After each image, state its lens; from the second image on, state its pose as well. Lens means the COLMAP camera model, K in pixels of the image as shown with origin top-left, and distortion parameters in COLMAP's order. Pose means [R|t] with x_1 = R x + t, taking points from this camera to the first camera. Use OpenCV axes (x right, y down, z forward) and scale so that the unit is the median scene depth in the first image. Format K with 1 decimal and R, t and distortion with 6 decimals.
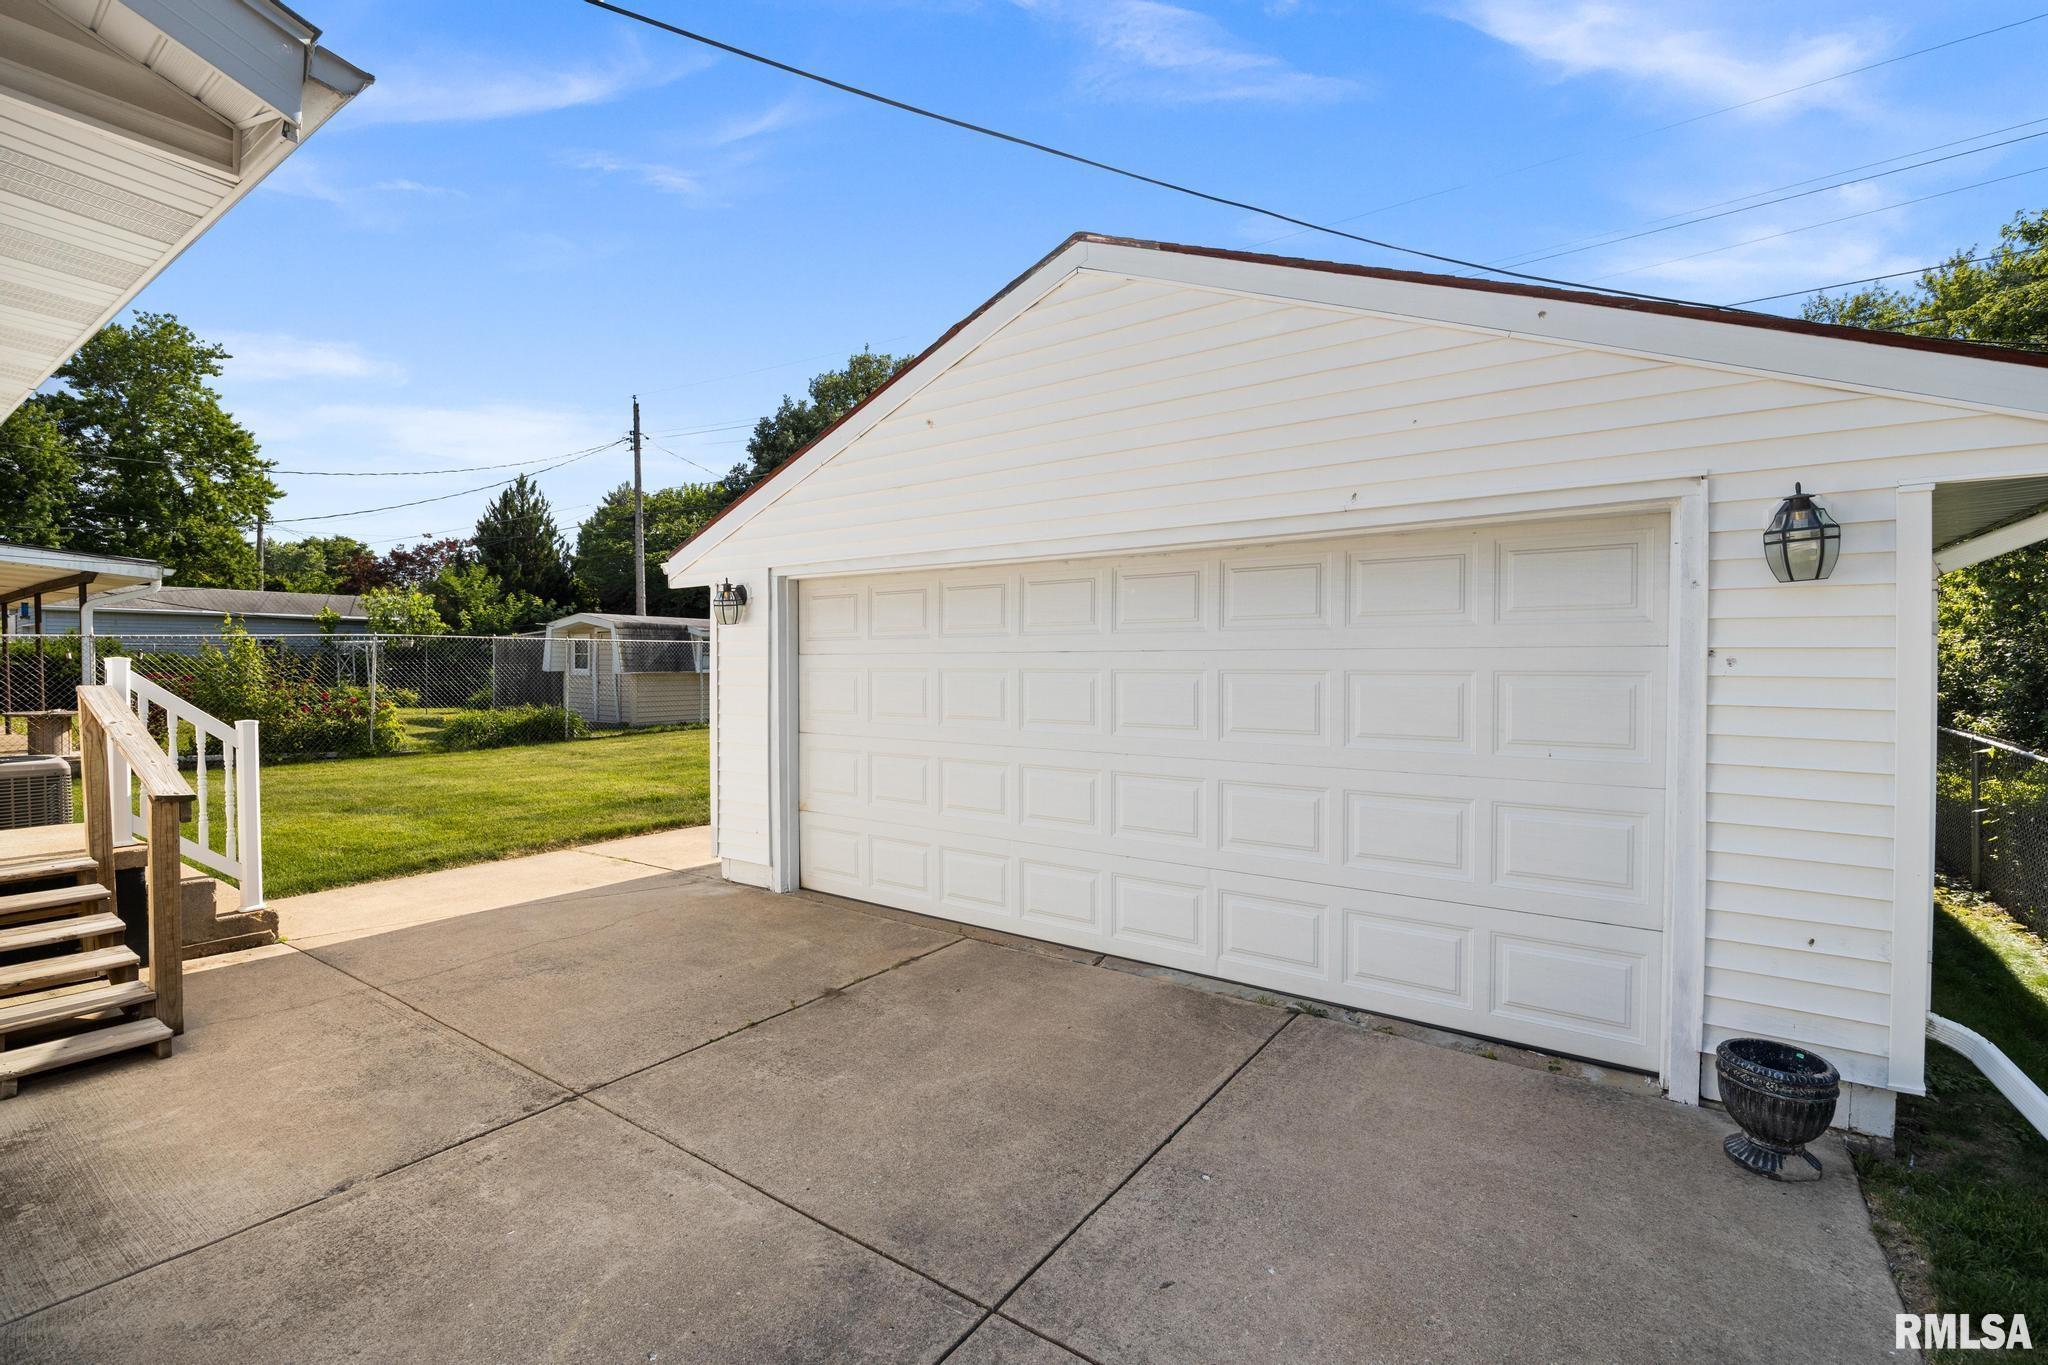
lens RADIAL K [[931.6, 0, 1024.0], [0, 931.6, 682.5], [0, 0, 1]] dist [-0.016143, -0.000778]
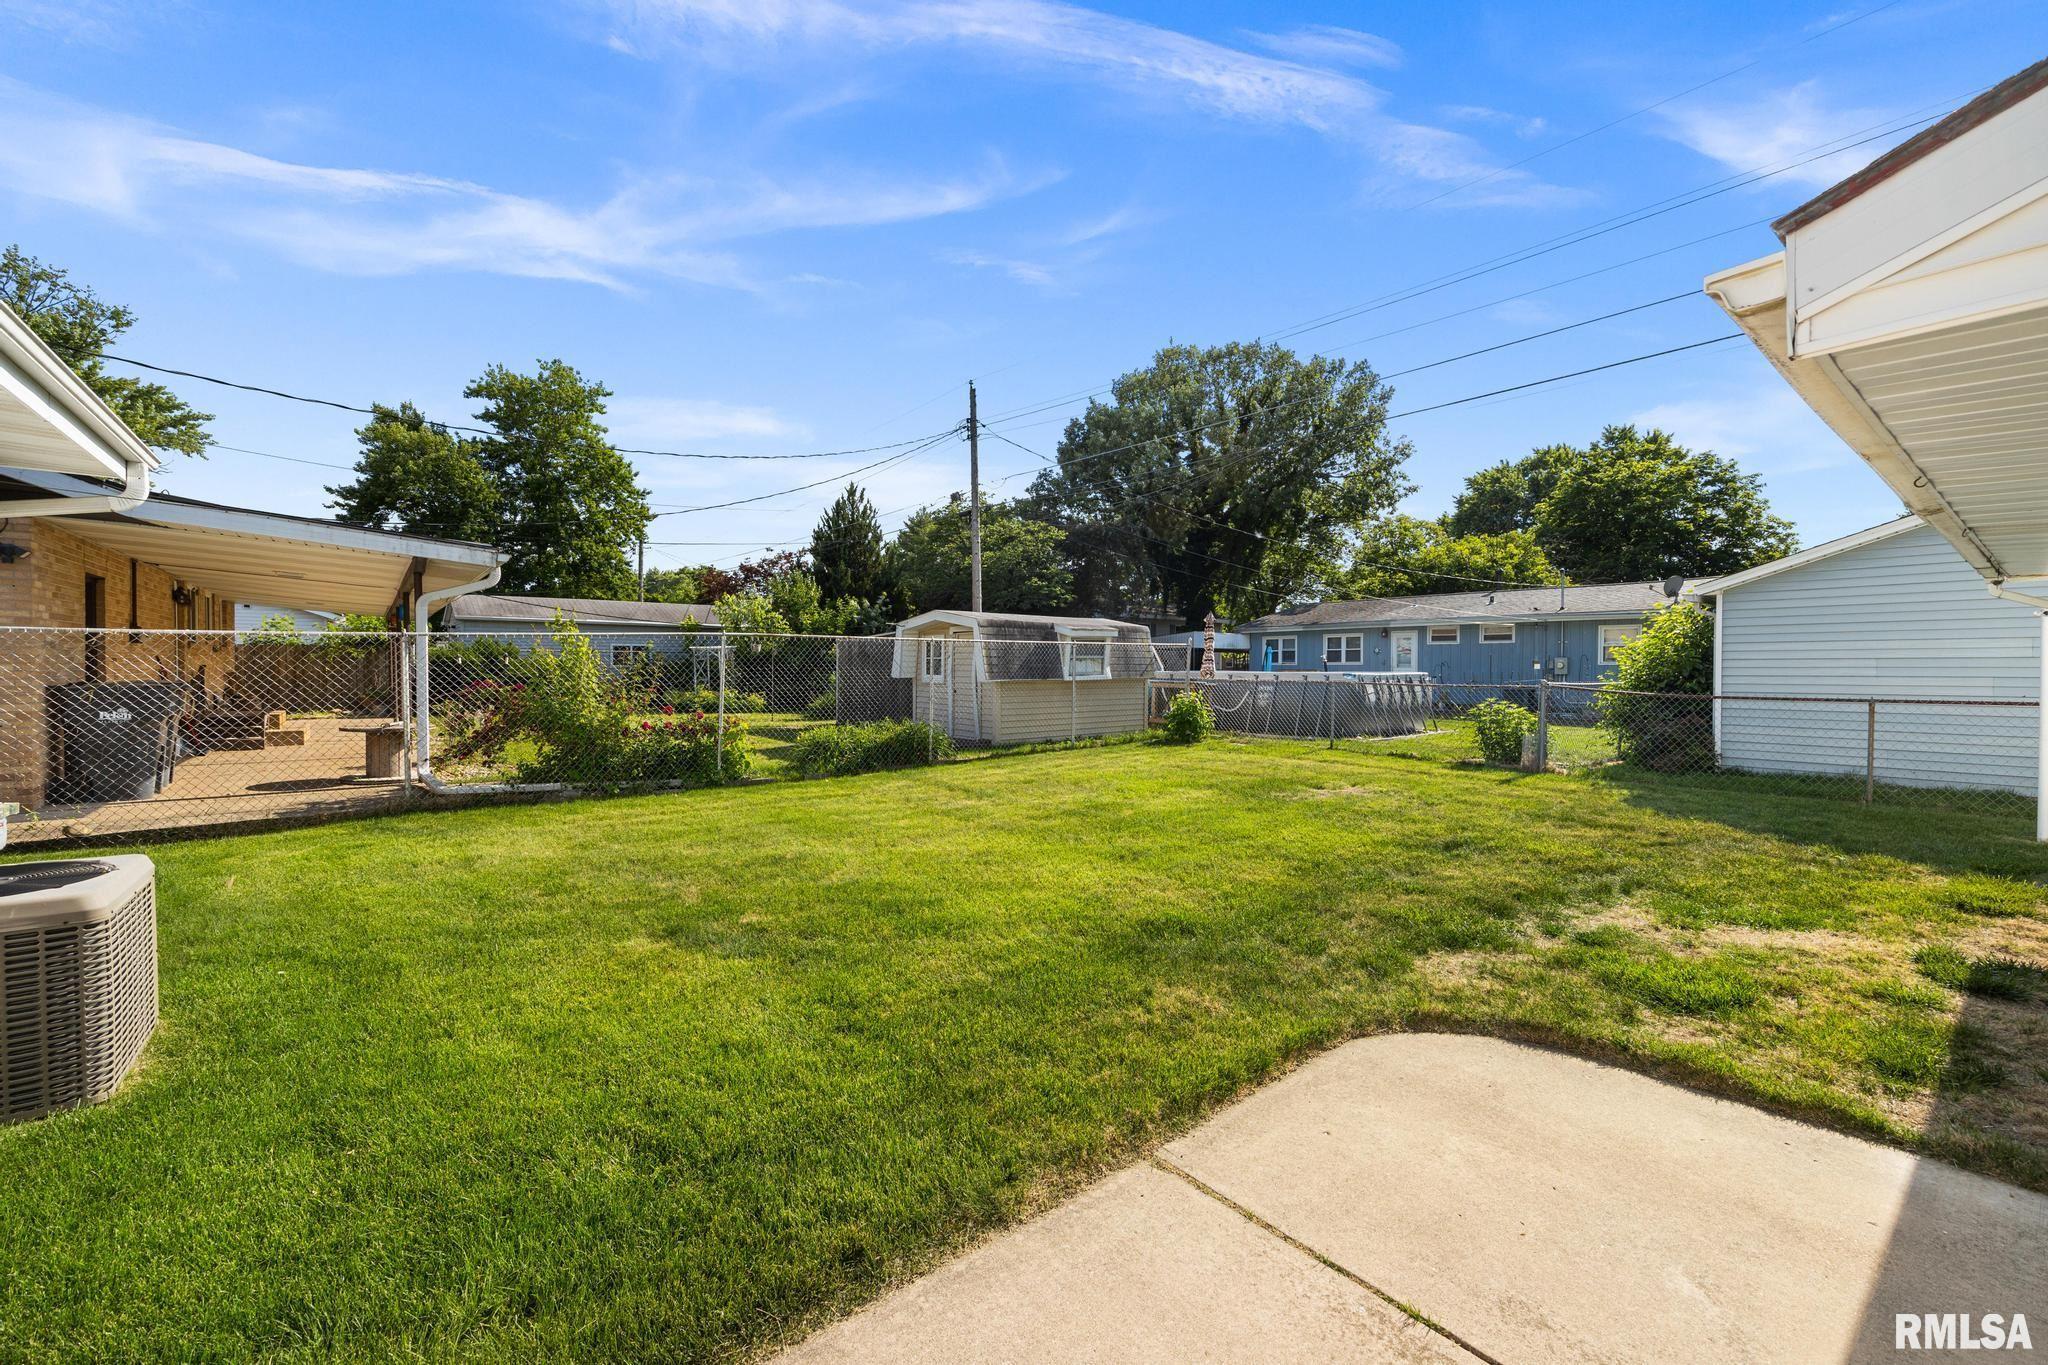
lens RADIAL K [[827.2, 0, 1024.0], [0, 827.2, 682.5], [0, 0, 1]] dist [0.001470, 0.000142]
pose [[0.964140, 0.005533, -0.265335, -0.165558], [-0.005477, 0.999985, 0.000953, -0.007545], [0.265336, 0.000534, 0.964156, 0.239820]]
